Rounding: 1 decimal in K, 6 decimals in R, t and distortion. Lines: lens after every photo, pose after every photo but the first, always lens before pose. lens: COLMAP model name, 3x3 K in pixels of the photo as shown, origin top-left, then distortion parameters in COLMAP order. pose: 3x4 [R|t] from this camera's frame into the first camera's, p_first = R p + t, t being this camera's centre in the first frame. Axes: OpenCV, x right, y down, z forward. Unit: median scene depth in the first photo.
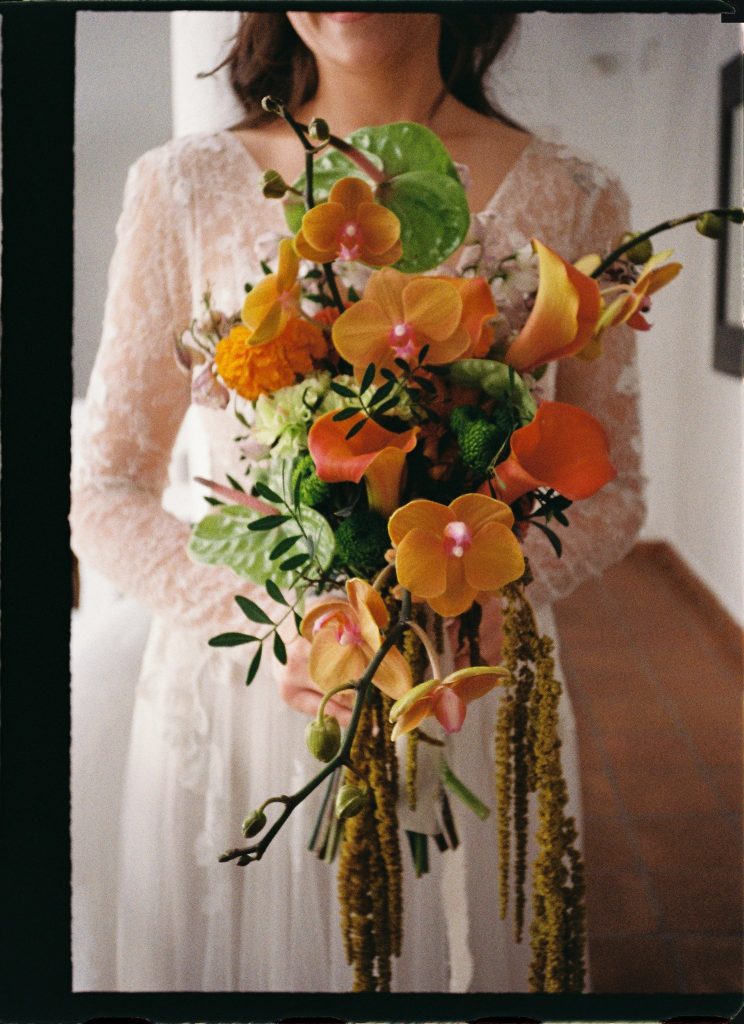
lens RADIAL K [[1297.3, 0, 372.0], [0, 1297.3, 512.0], [0, 0, 1]] dist [-0.011098, -0.037444]
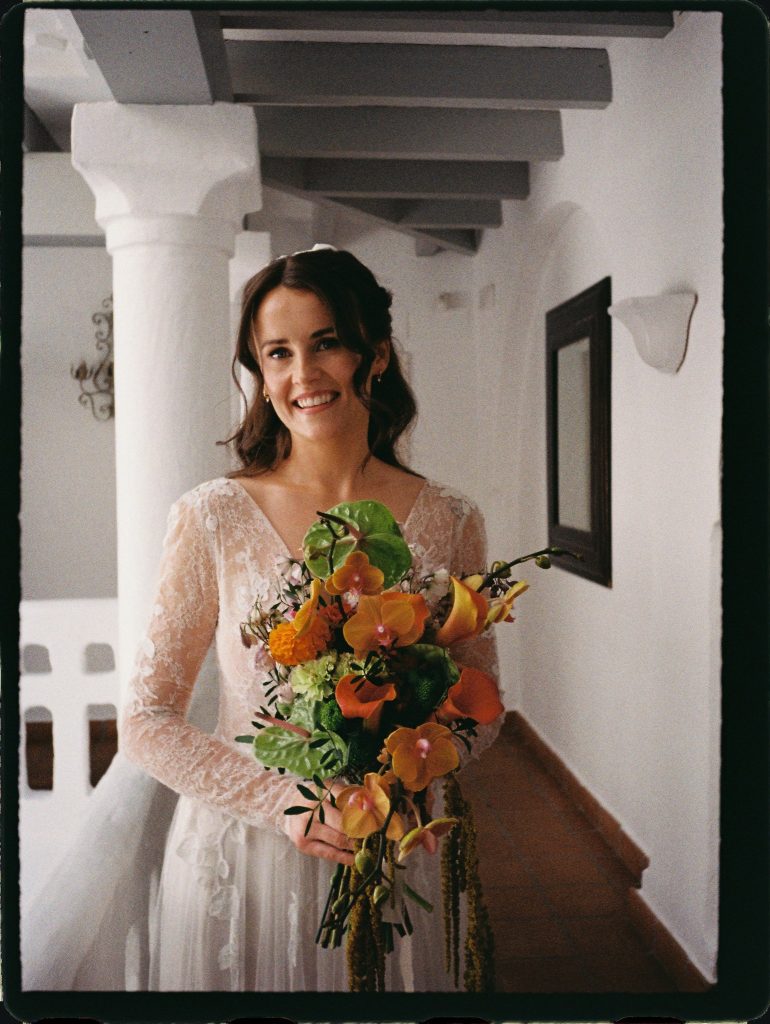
lens RADIAL K [[1264.1, 0, 385.0], [0, 1264.1, 512.0], [0, 0, 1]] dist [0.032095, 0.012427]
pose [[0.985478, -0.007845, 0.169623, -0.249800], [0.030083, 0.991197, -0.128936, -0.070040], [-0.167118, 0.132166, 0.977038, -0.677626]]
